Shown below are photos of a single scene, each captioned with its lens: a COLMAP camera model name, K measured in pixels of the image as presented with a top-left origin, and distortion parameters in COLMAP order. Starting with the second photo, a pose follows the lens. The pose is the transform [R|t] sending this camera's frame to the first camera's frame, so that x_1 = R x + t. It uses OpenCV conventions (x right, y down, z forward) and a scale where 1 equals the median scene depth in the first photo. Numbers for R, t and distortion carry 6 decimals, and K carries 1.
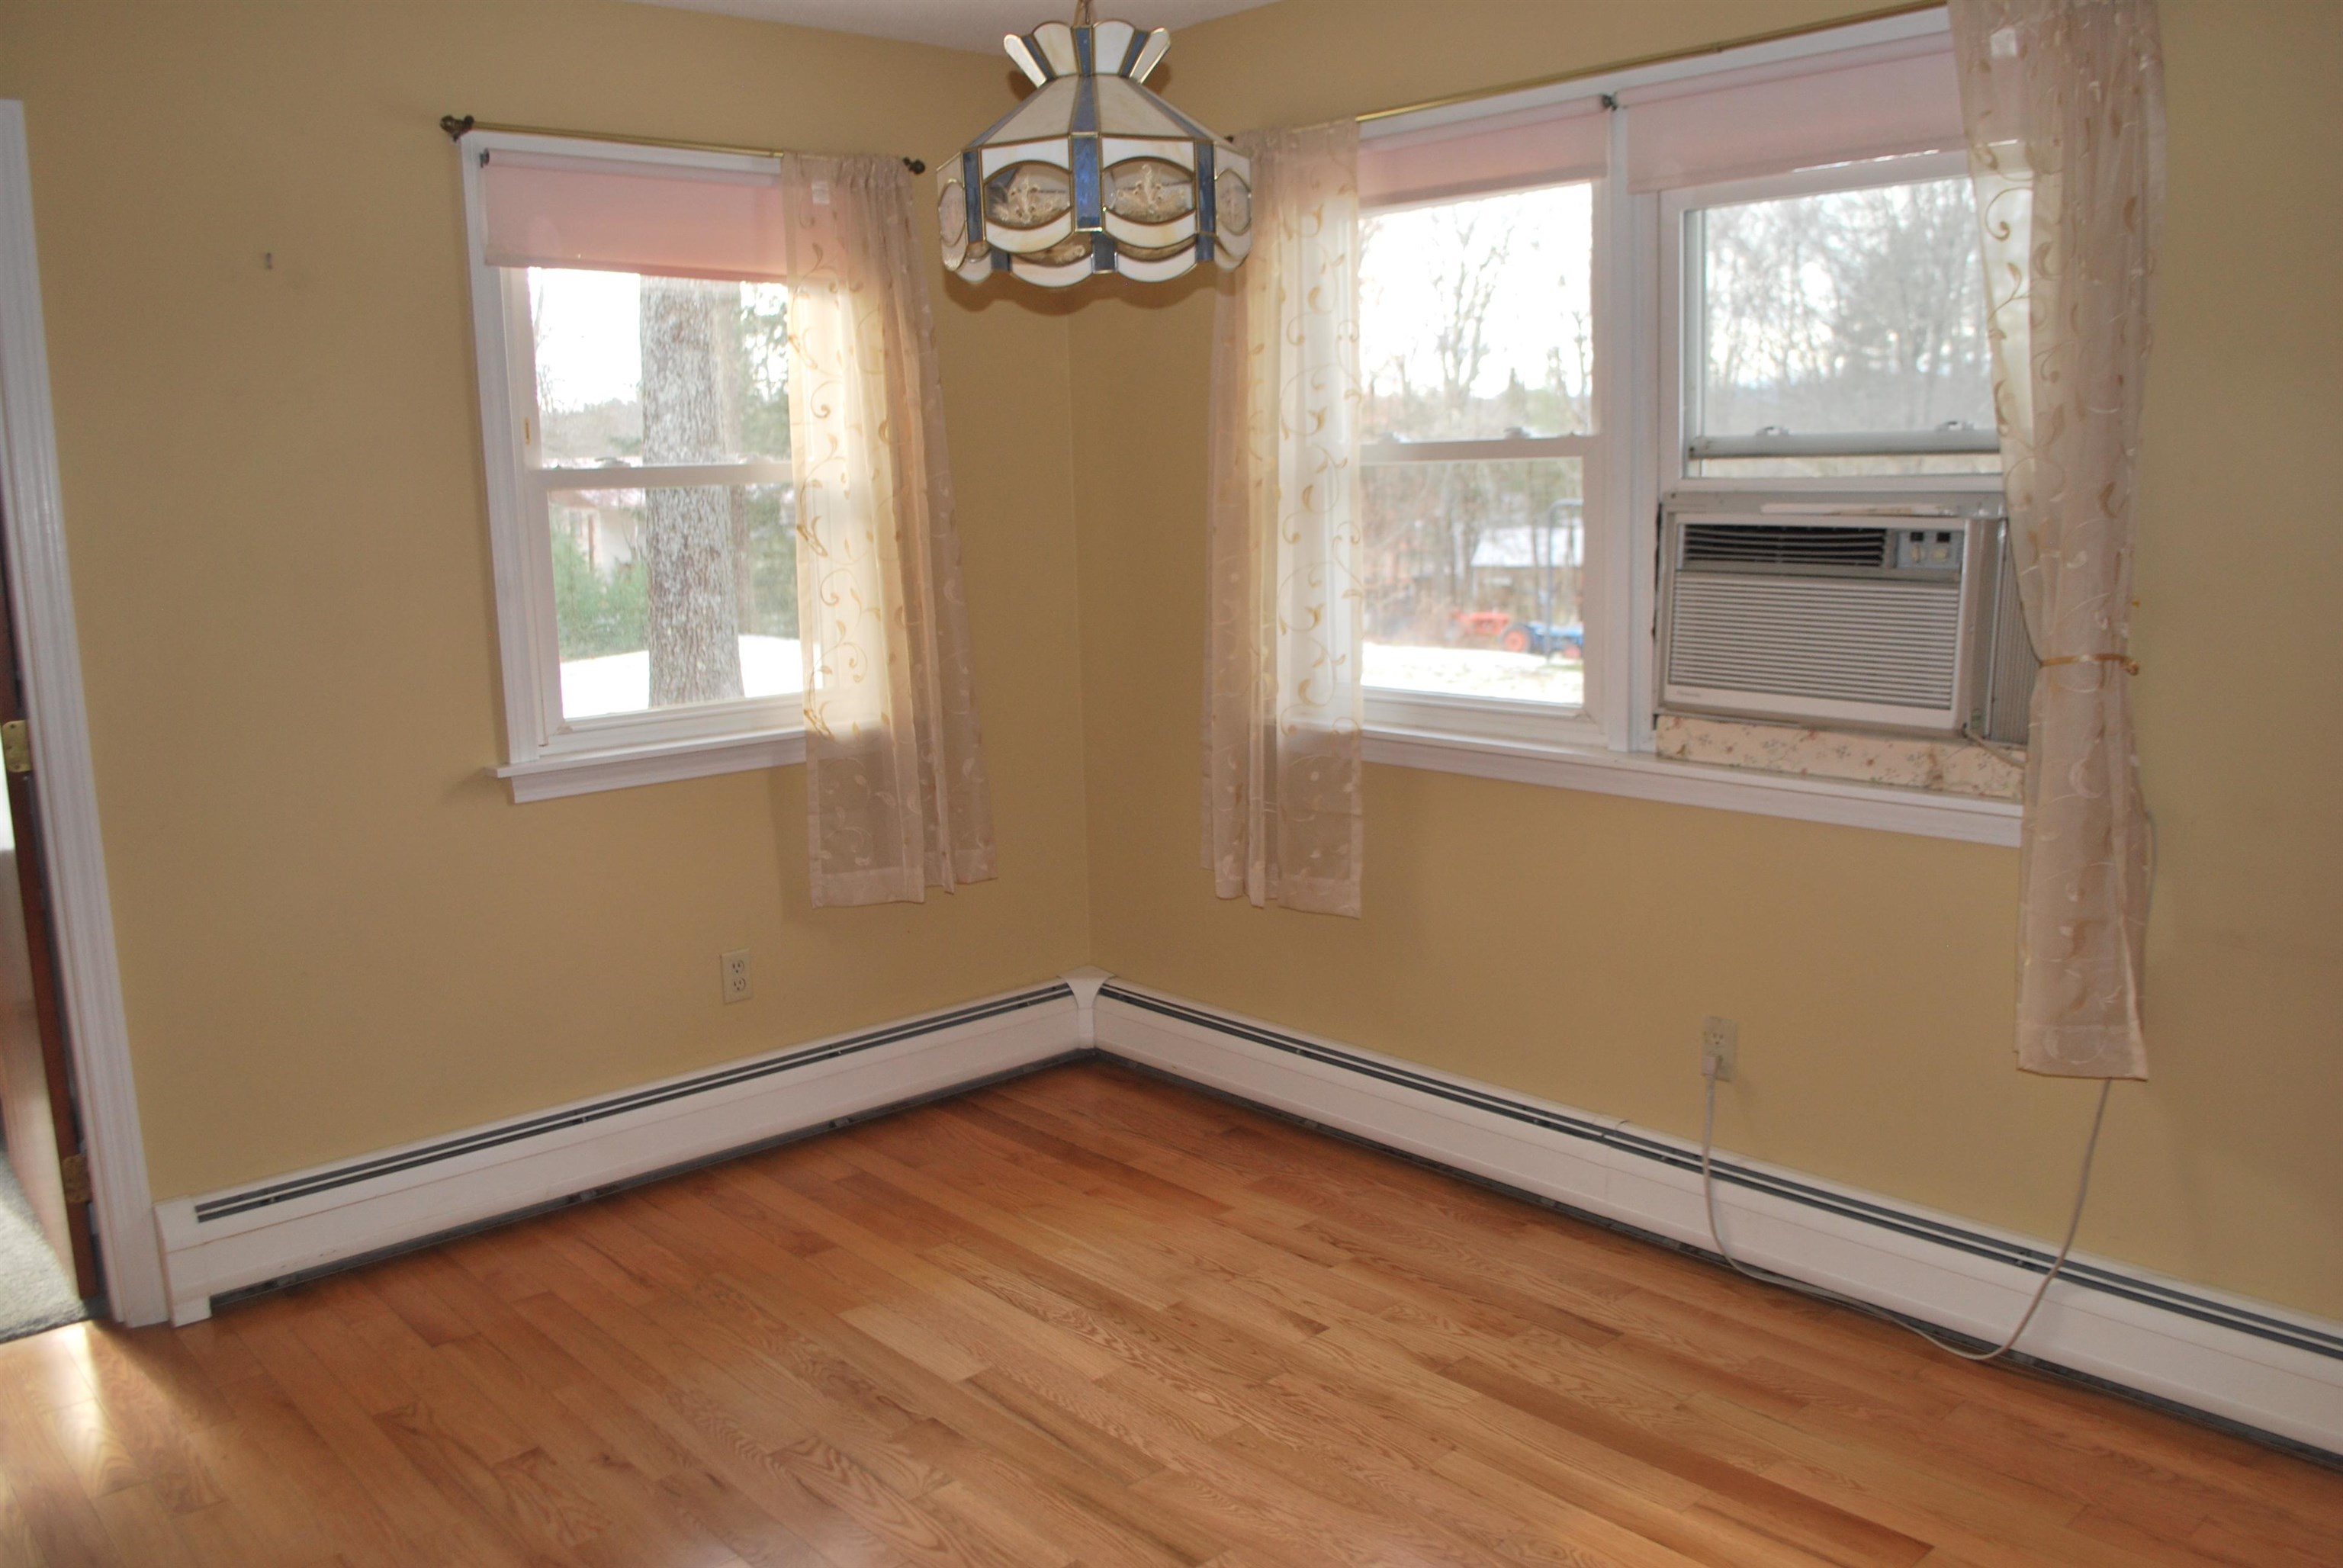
lens RADIAL K [[1861.1, 0, 1170.8], [0, 1861.1, 777.2], [0, 0, 1]] dist [-0.080517, 0.008605]
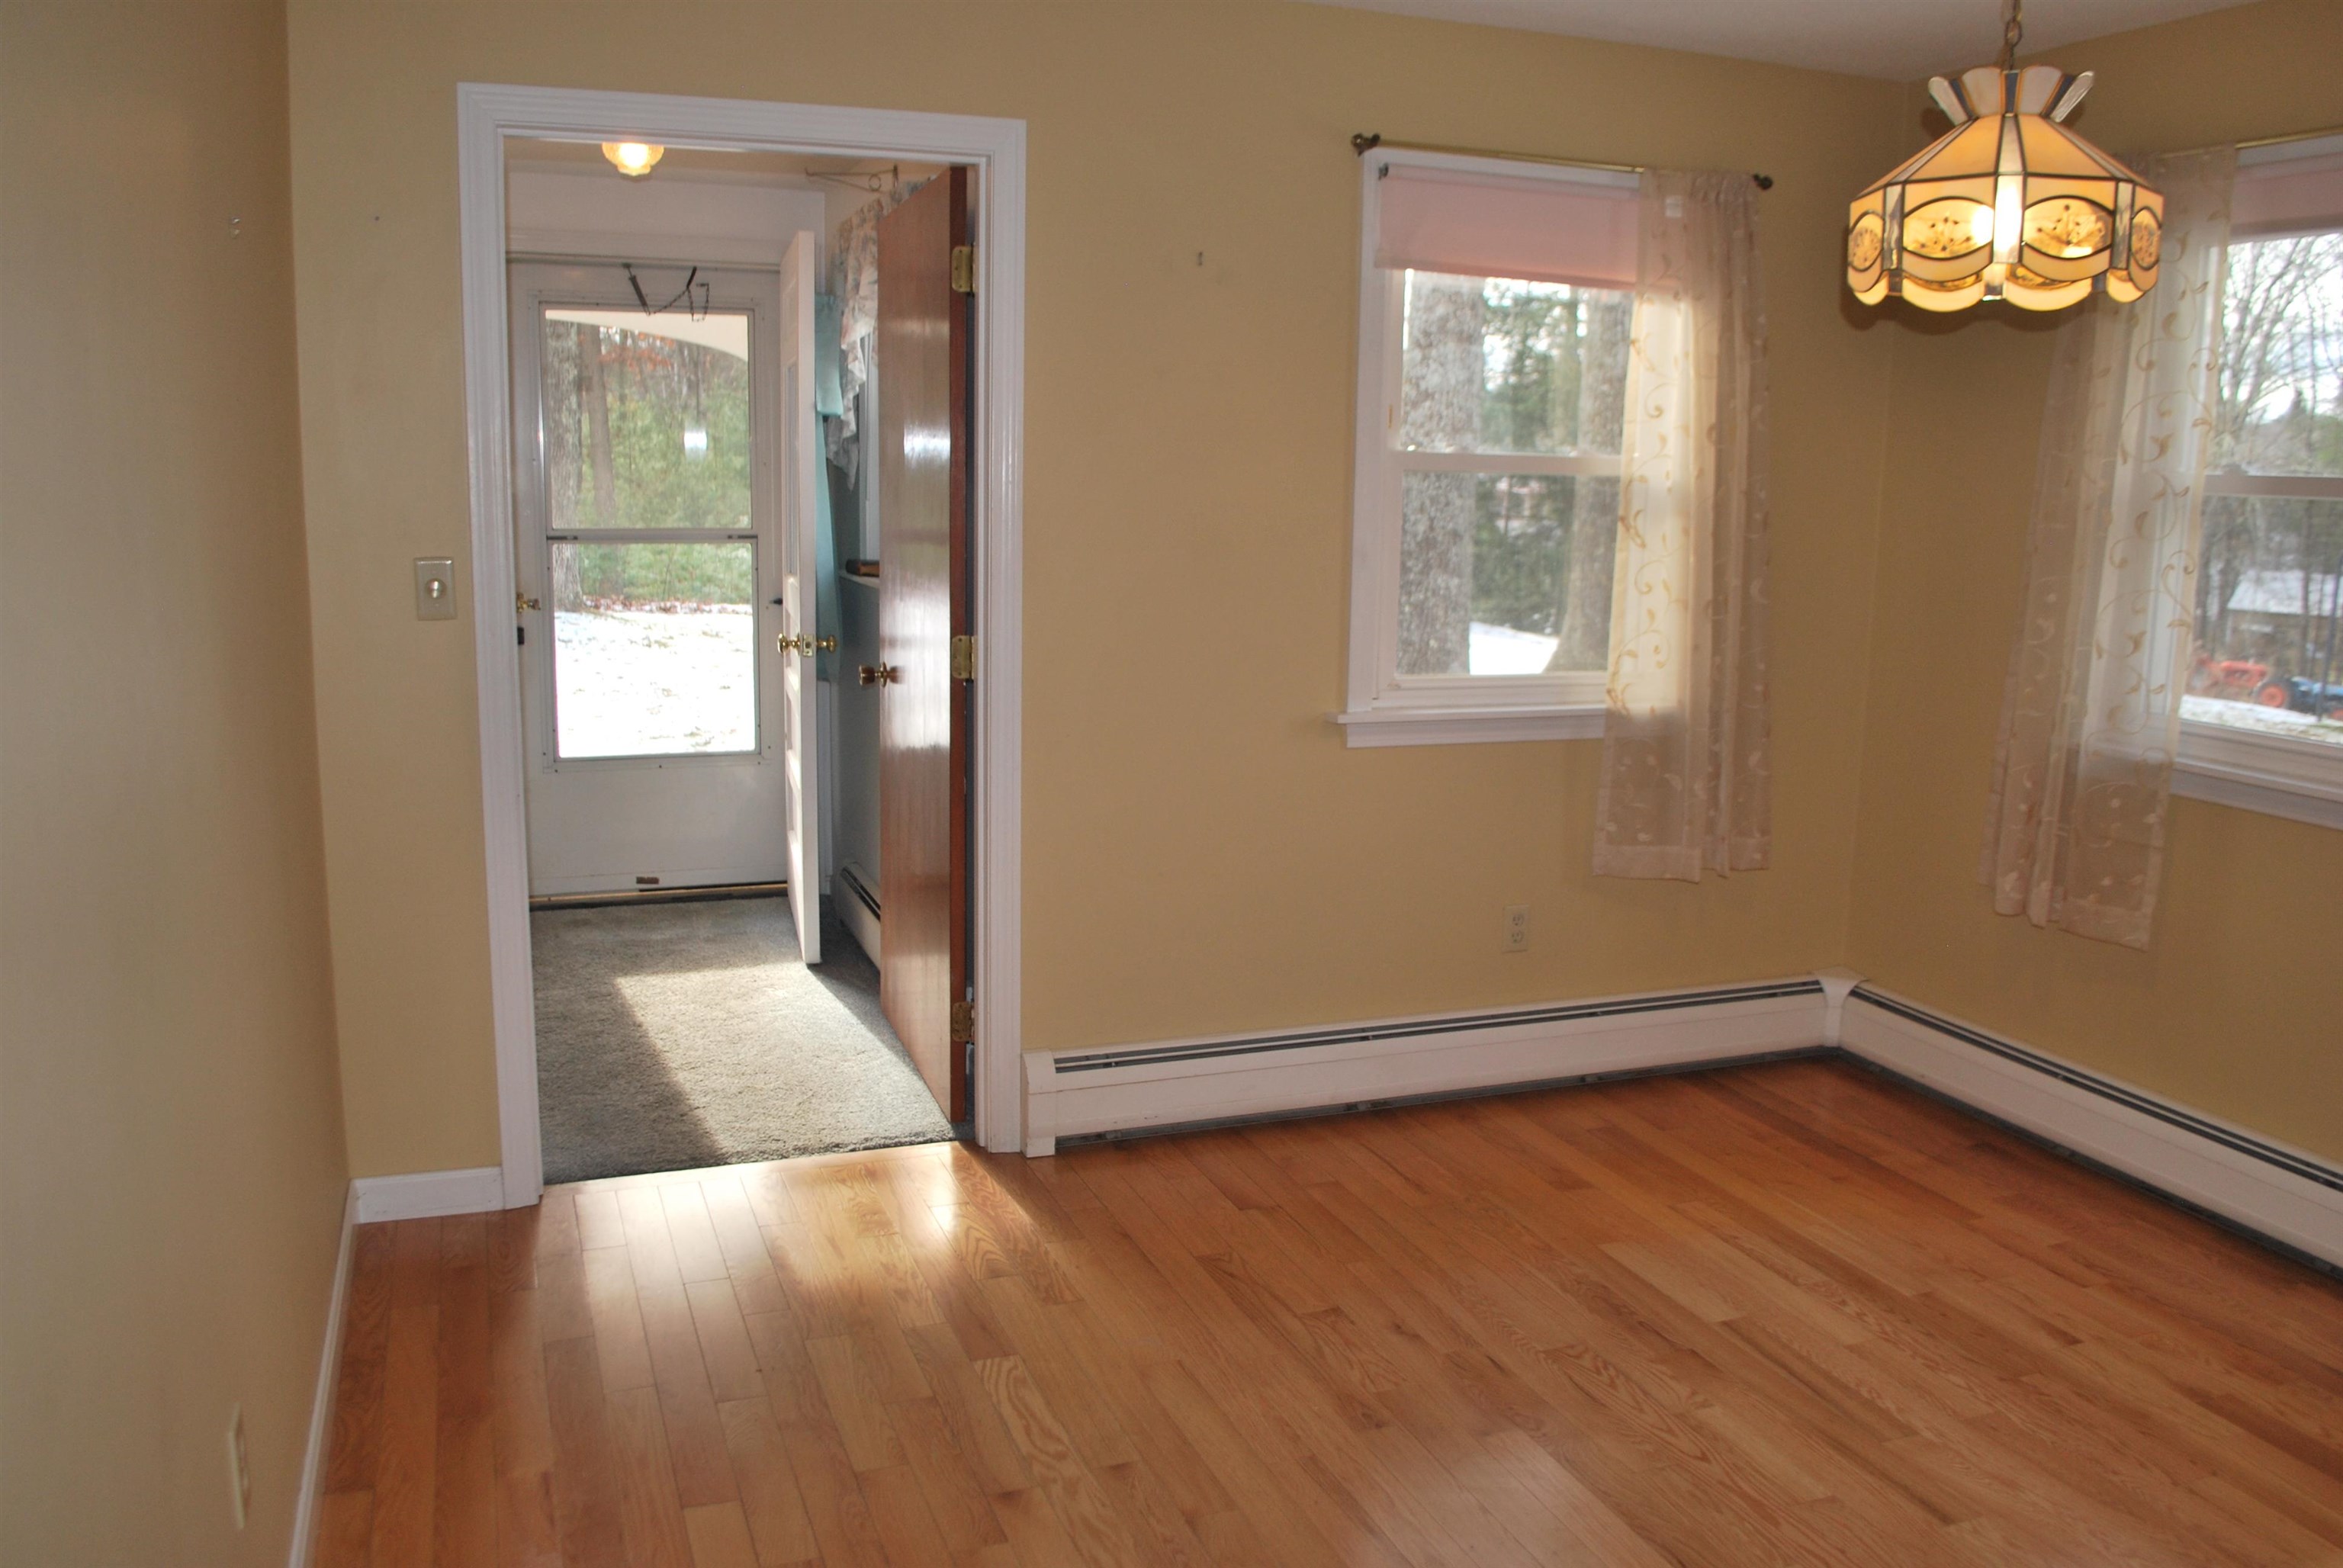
lens RADIAL K [[1861.8, 0, 1171.5], [0, 1861.8, 784.0], [0, 0, 1]] dist [-0.082747, 0.011925]
pose [[0.931801, 0.107303, -0.346745, -0.060367], [-0.104407, 0.994166, 0.027080, 0.016531], [0.347628, 0.010969, 0.937568, -0.096010]]
